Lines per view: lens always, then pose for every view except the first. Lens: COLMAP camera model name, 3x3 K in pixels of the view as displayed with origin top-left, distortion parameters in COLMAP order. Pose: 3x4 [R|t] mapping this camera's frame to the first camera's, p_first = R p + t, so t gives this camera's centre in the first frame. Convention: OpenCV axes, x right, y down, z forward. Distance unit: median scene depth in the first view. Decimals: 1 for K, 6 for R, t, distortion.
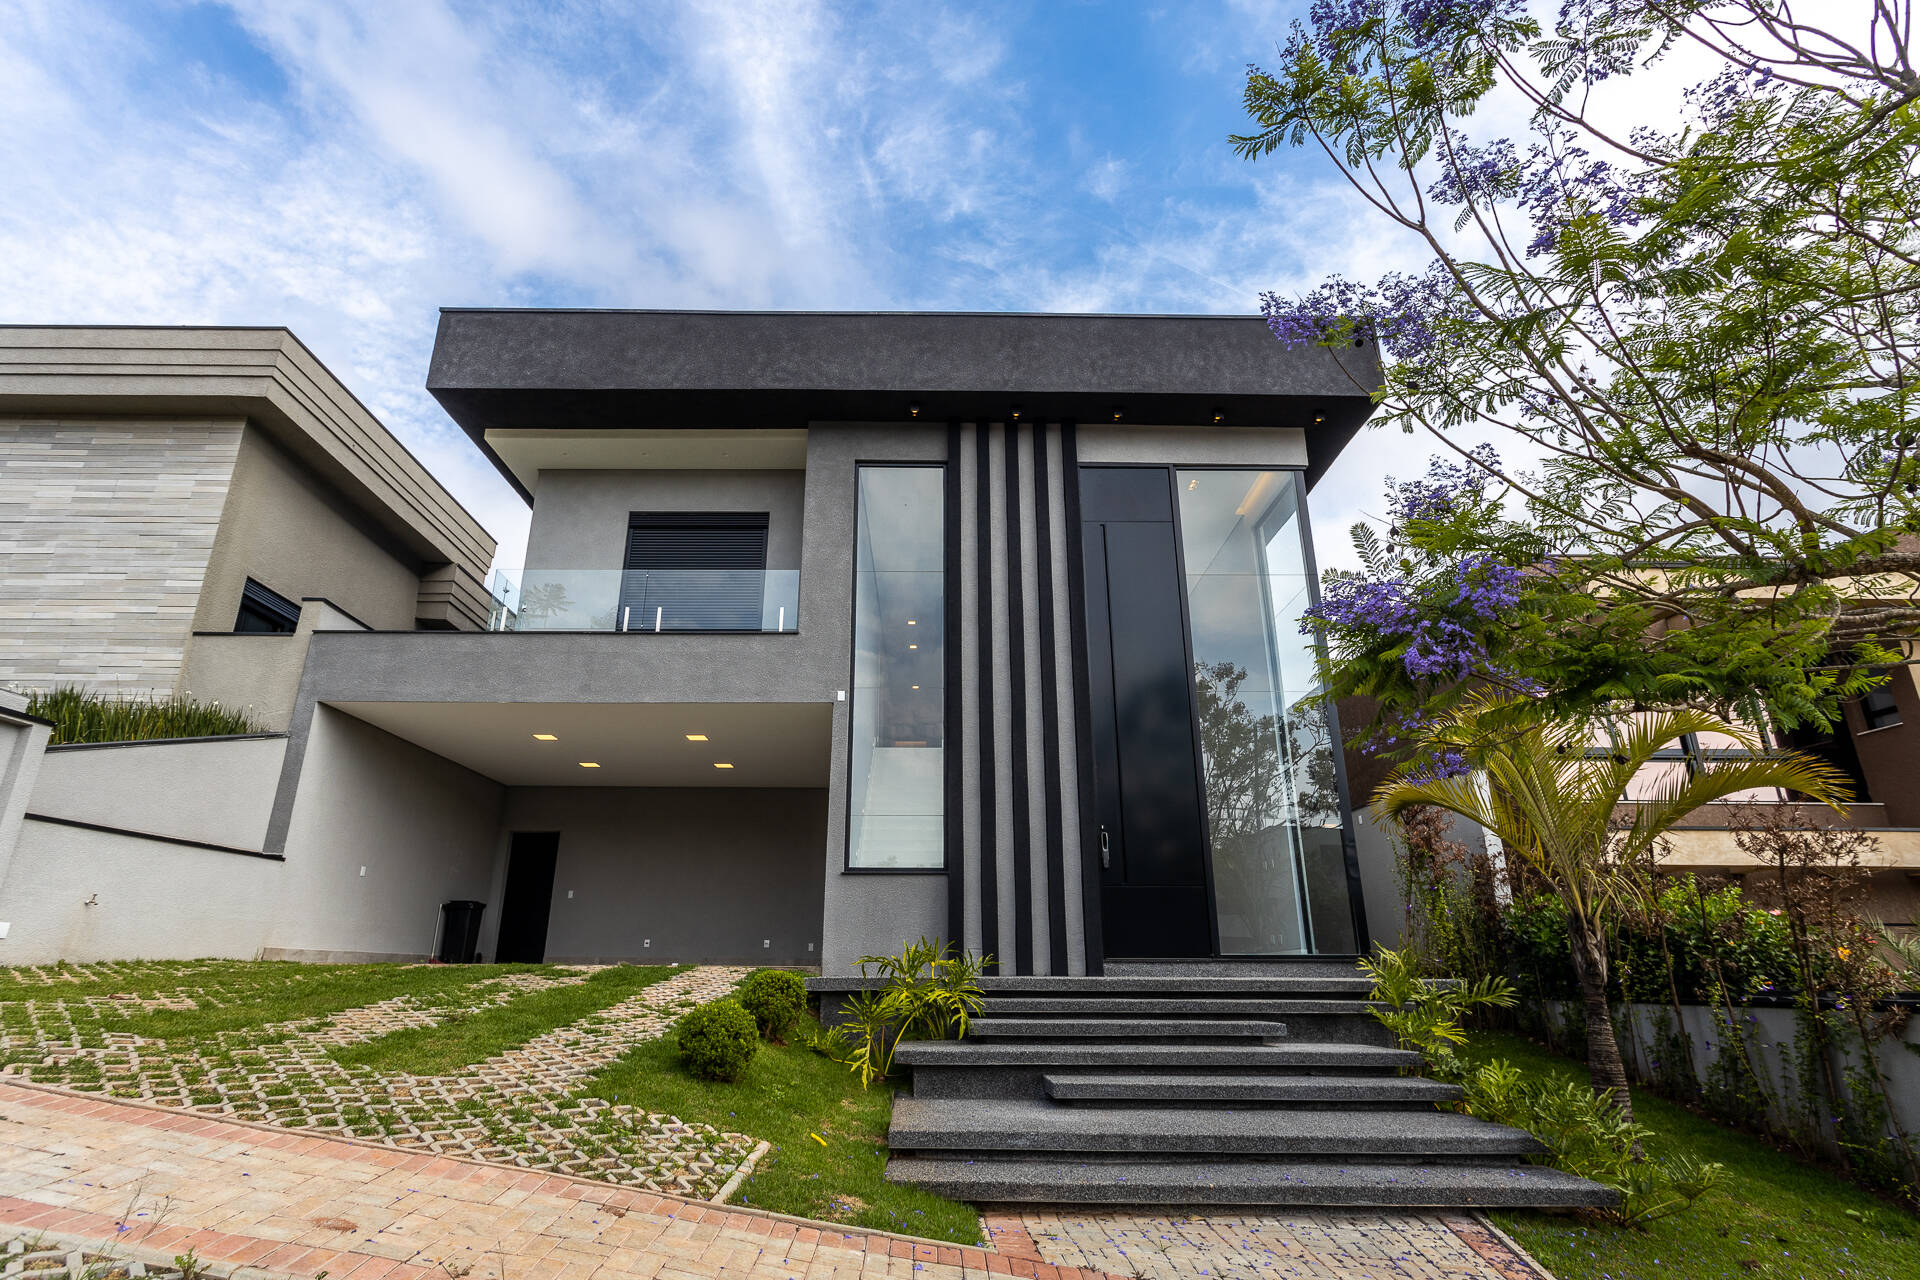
lens RADIAL K [[975.1, 0, 951.9], [0, 975.1, 641.2], [0, 0, 1]] dist [0.000082, 0.000882]
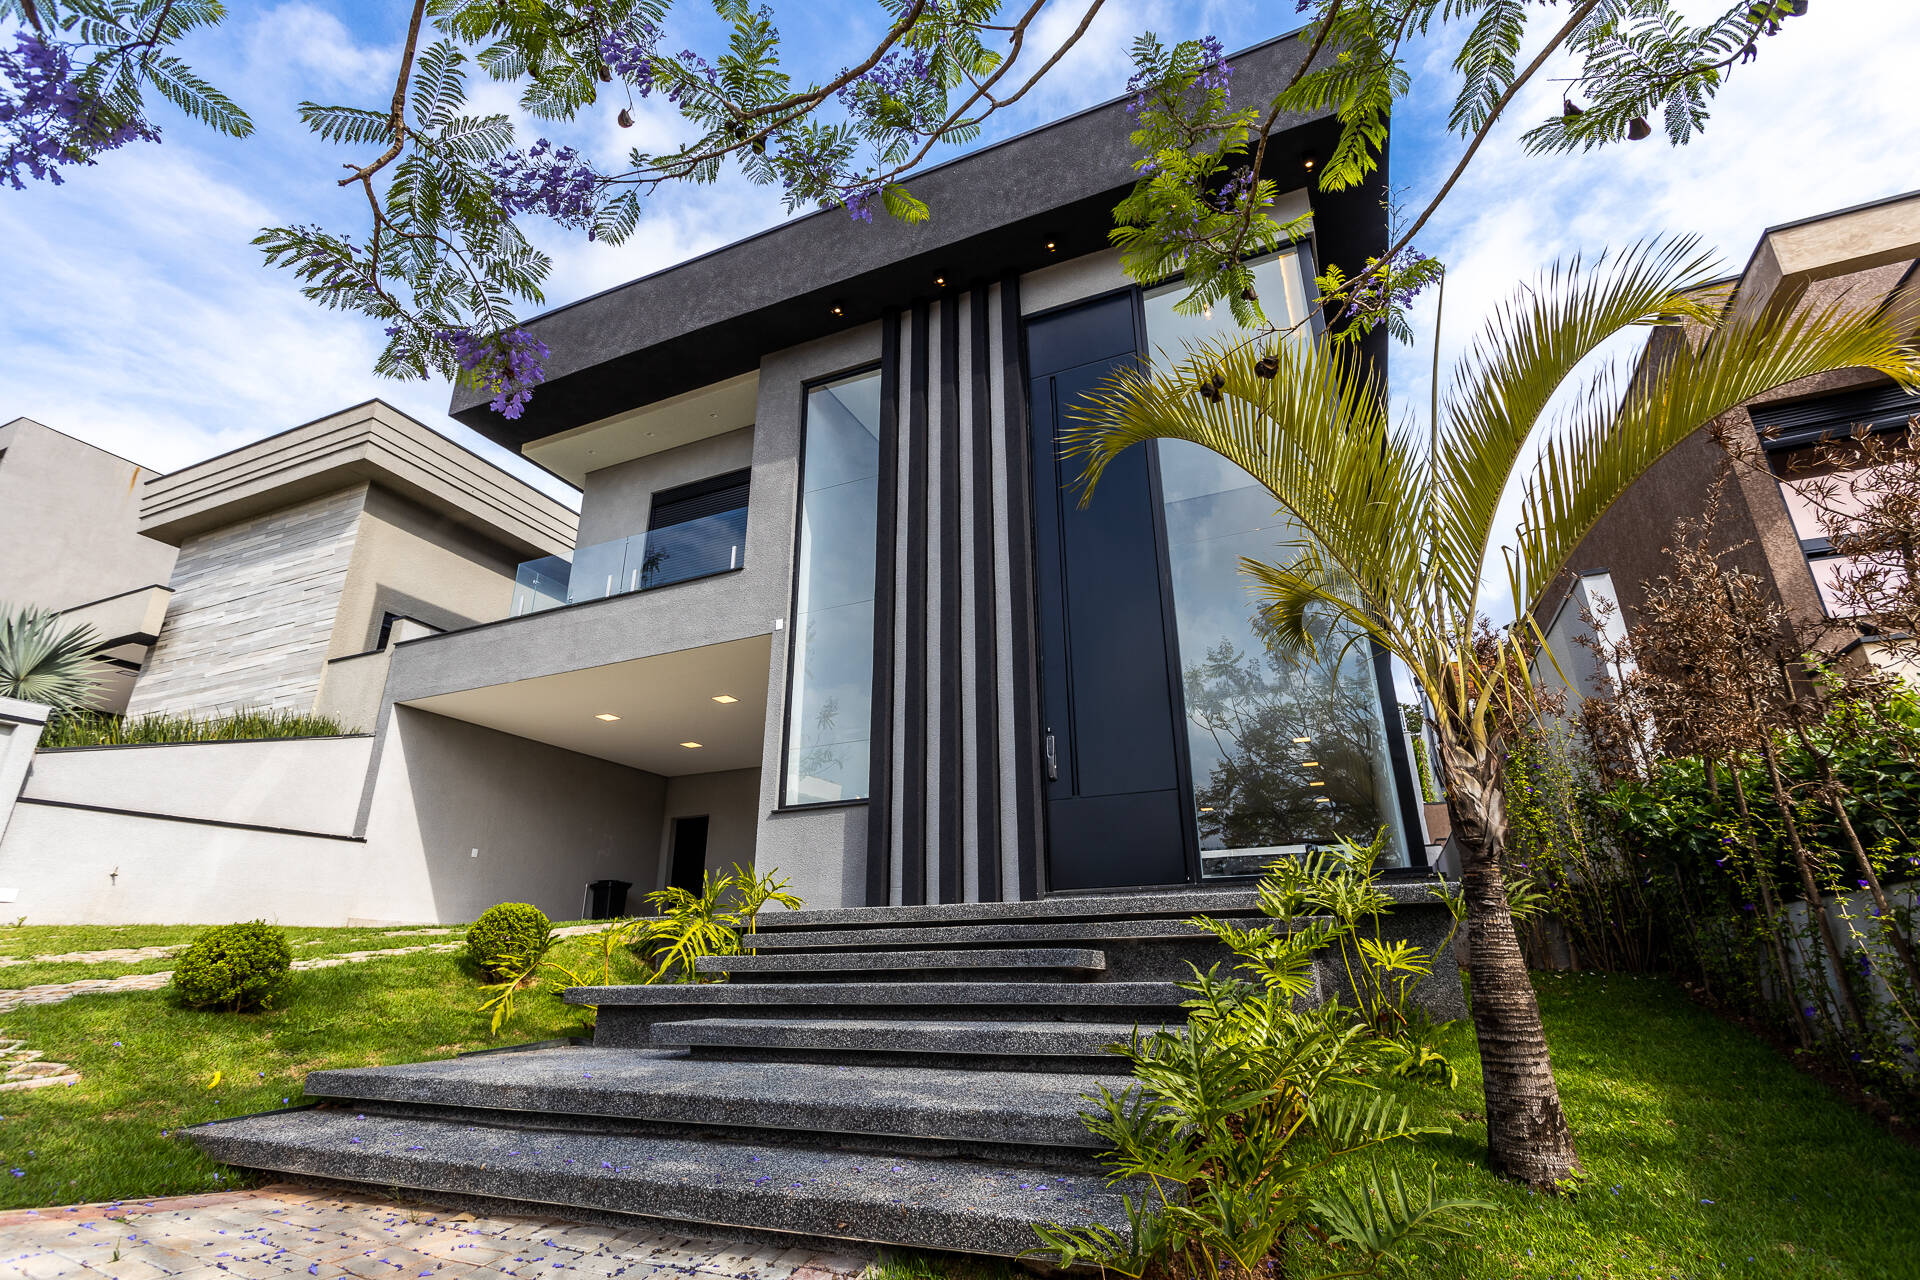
lens RADIAL K [[916.8, 0, 960.2], [0, 916.8, 633.0], [0, 0, 1]] dist [0.001560, 0.001487]
pose [[0.910246, -0.157606, -0.382901, 0.378196], [0.147419, 0.987487, -0.056010, 0.139498], [0.386937, -0.005464, 0.922090, 0.268837]]
